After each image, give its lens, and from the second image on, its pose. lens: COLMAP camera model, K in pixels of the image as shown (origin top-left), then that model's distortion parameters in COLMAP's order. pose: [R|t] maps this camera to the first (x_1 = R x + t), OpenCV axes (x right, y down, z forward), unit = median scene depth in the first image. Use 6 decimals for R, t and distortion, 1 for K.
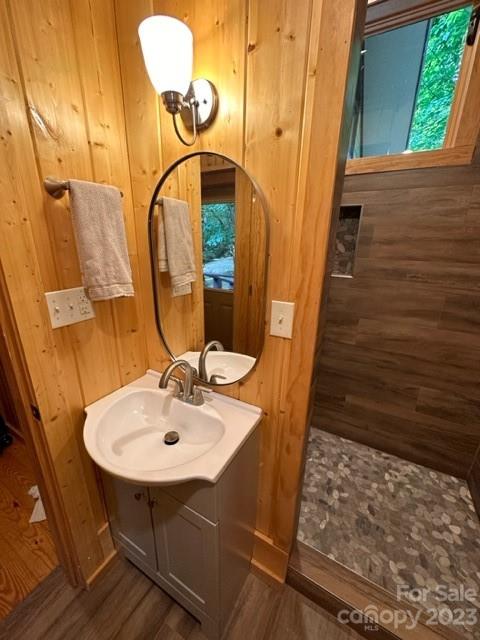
lens RADIAL K [[258.6, 0, 241.3], [0, 258.6, 319.1], [0, 0, 1]] dist [-0.001904, -0.000207]
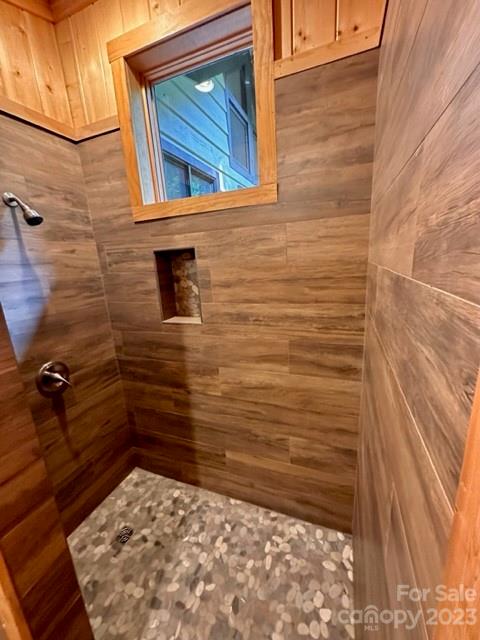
lens RADIAL K [[258.6, 0, 236.9], [0, 258.6, 321.3], [0, 0, 1]] dist [-0.001904, -0.000207]
pose [[0.987945, -0.104896, 0.113849, 0.472016], [0.112934, 0.991369, -0.066589, -0.101609], [-0.105881, 0.078644, 0.991264, 0.098108]]
